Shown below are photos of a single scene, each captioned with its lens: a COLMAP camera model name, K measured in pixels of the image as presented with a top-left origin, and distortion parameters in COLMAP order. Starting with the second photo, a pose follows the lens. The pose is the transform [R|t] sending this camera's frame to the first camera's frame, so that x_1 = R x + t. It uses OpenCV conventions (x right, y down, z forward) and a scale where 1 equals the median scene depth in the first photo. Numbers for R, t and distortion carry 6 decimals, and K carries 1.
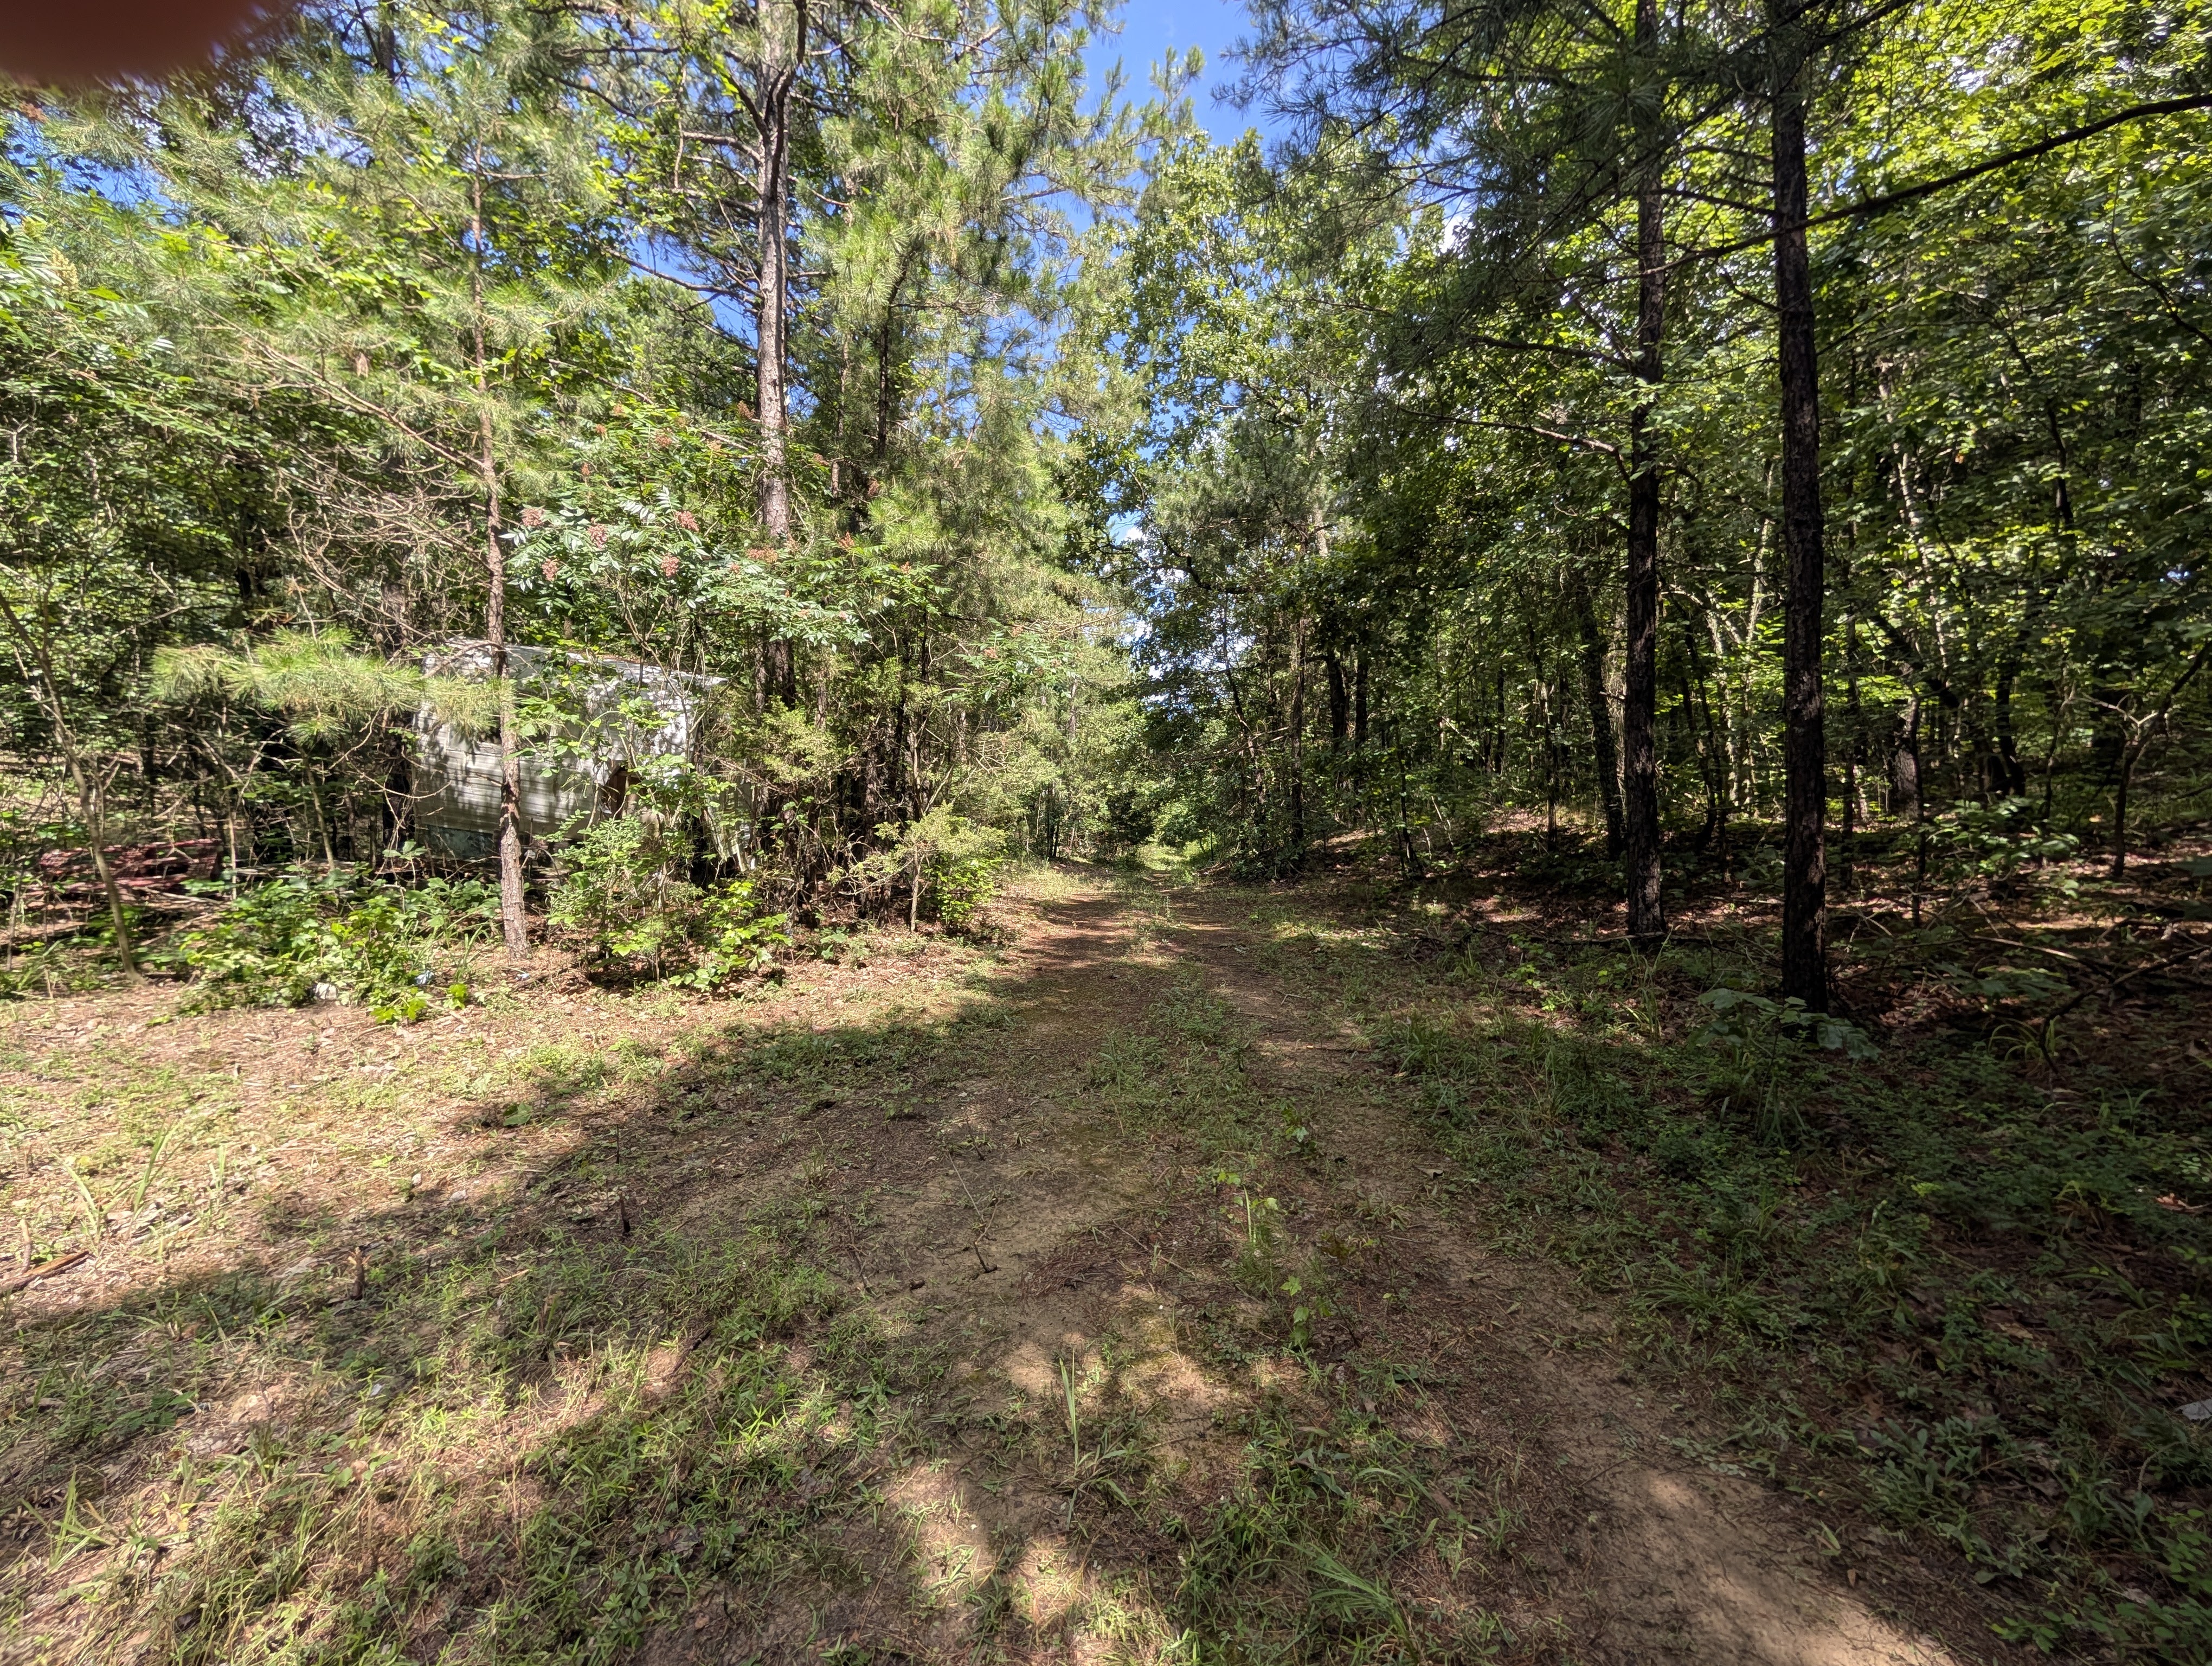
lens RADIAL K [[843.2, 0, 1109.6], [0, 843.2, 831.0], [0, 0, 1]] dist [0.001370, 0.000507]
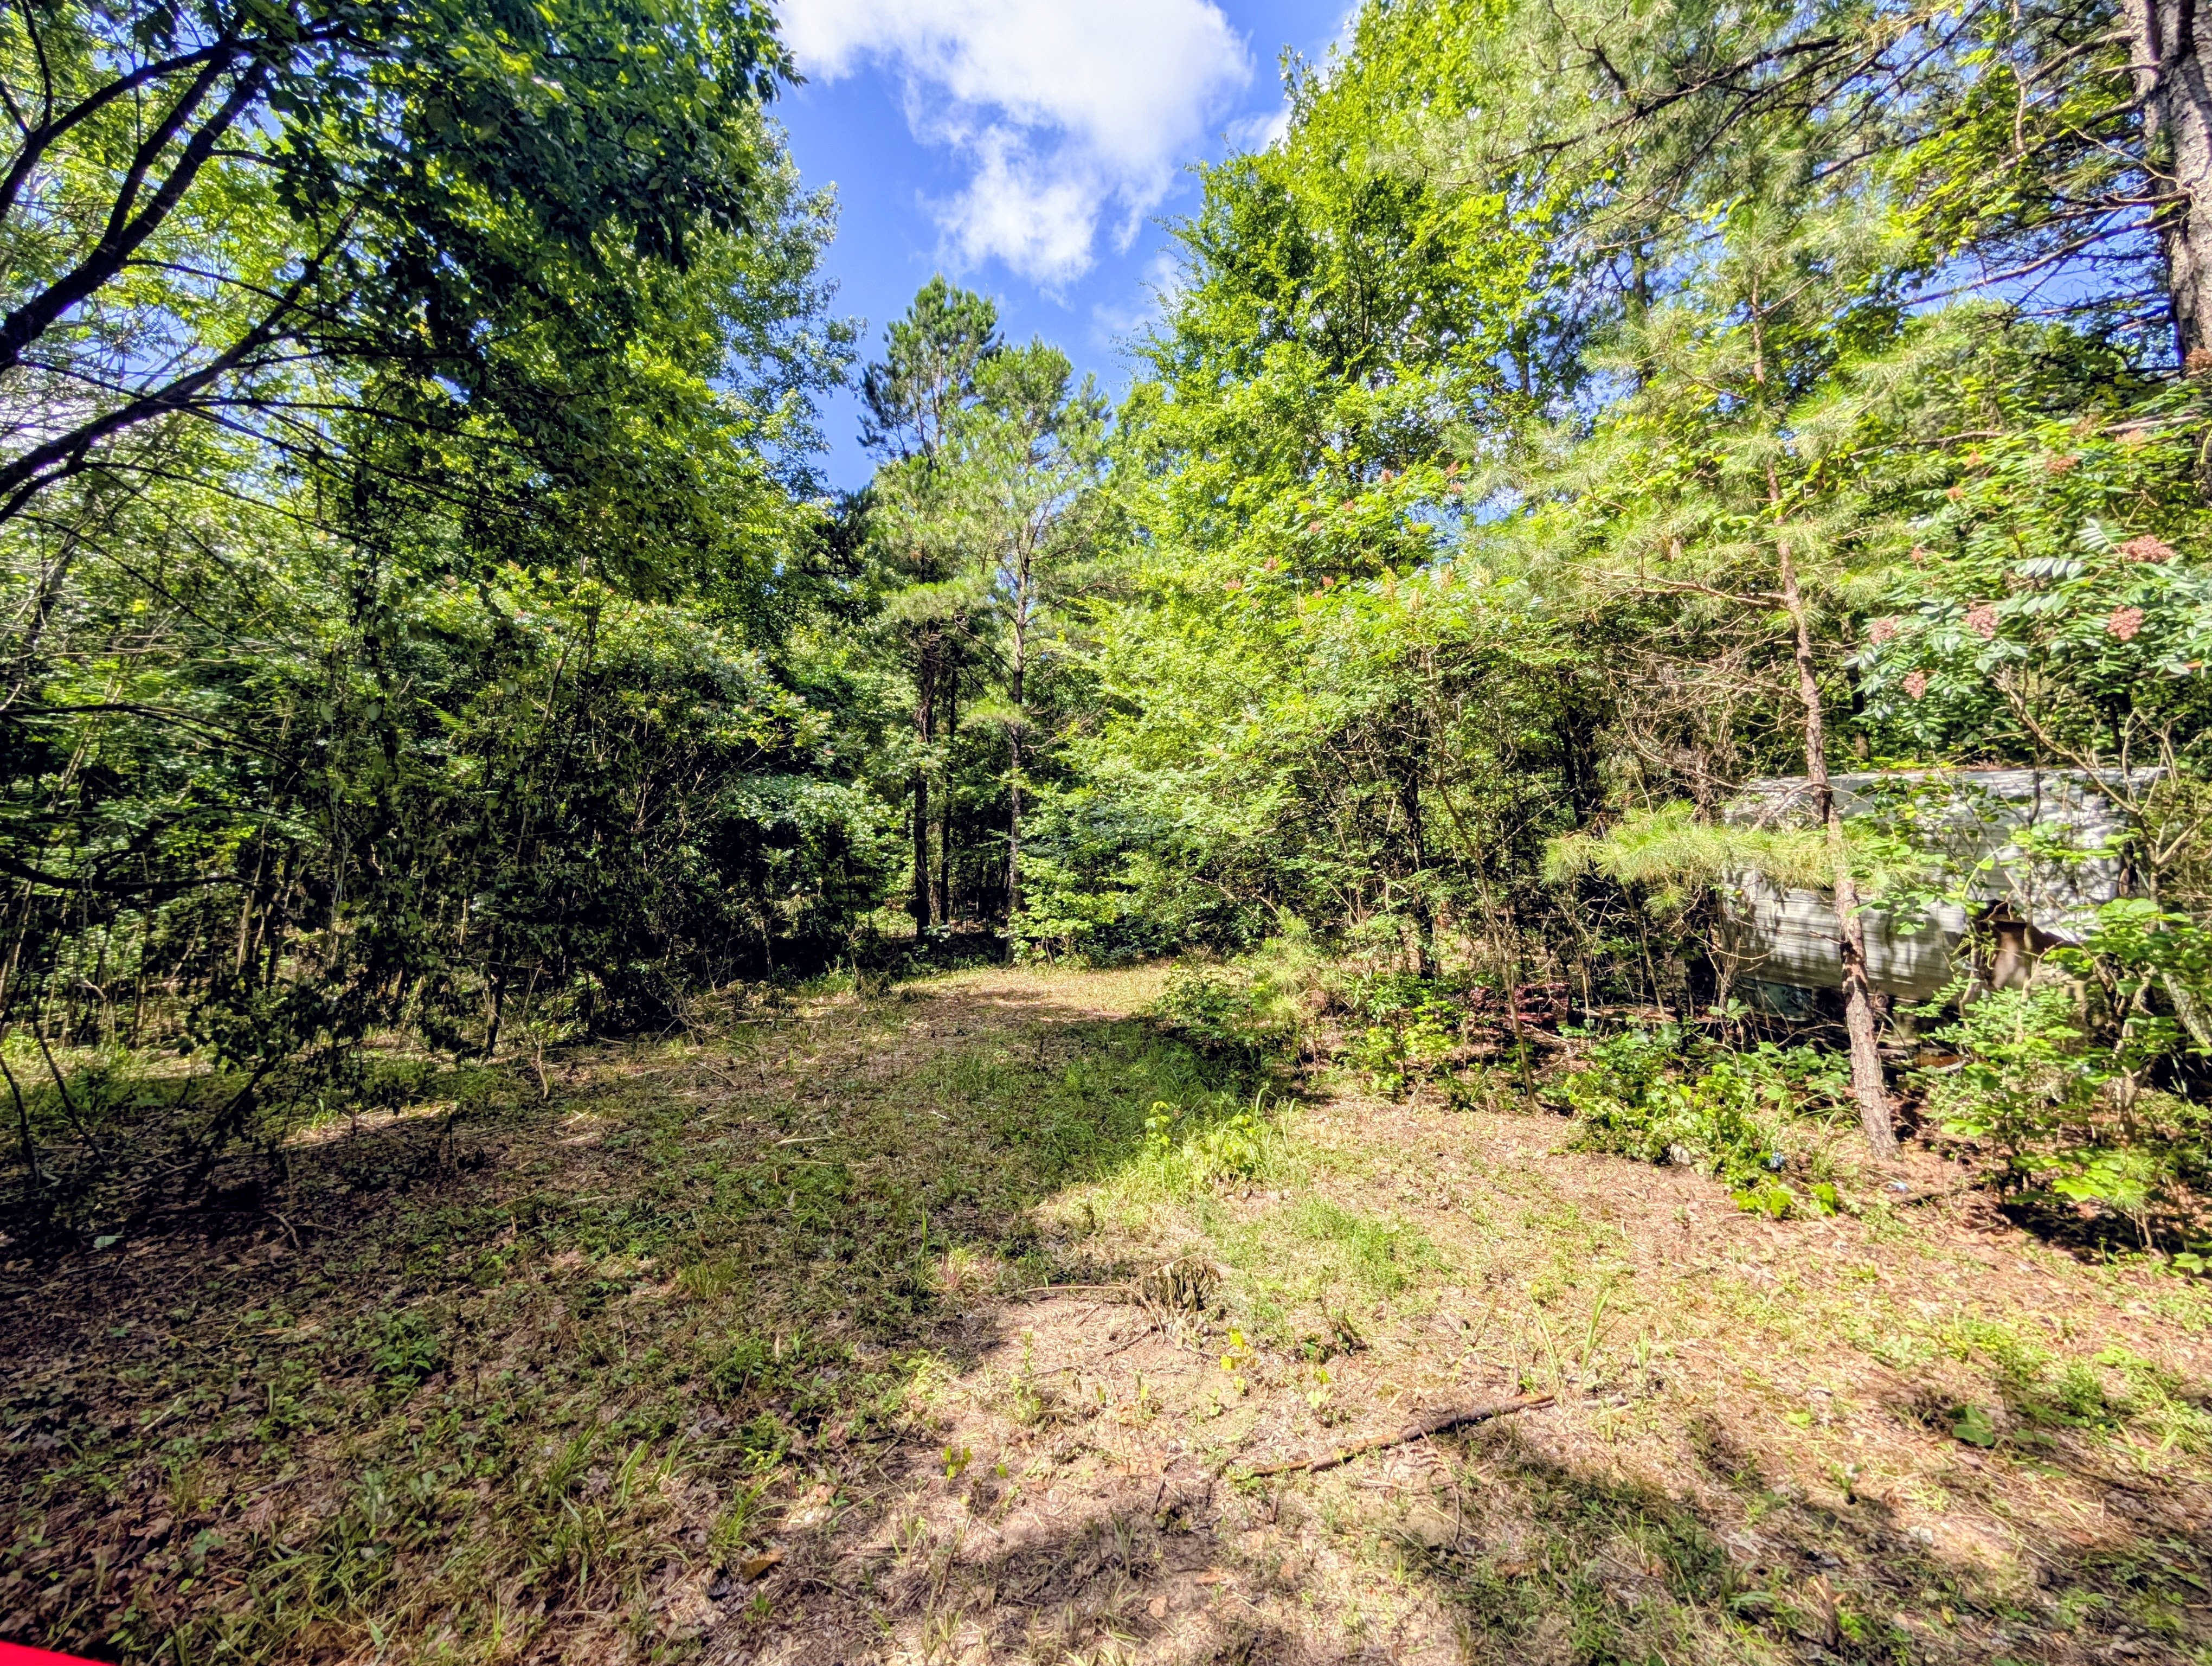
lens RADIAL K [[843.2, 0, 1109.6], [0, 843.2, 831.0], [0, 0, 1]] dist [0.001370, 0.000507]
pose [[0.283009, -0.129384, -0.950350, -0.112595], [-0.020289, 0.989830, -0.140801, -0.035759], [0.958903, 0.059130, 0.277506, 0.044974]]
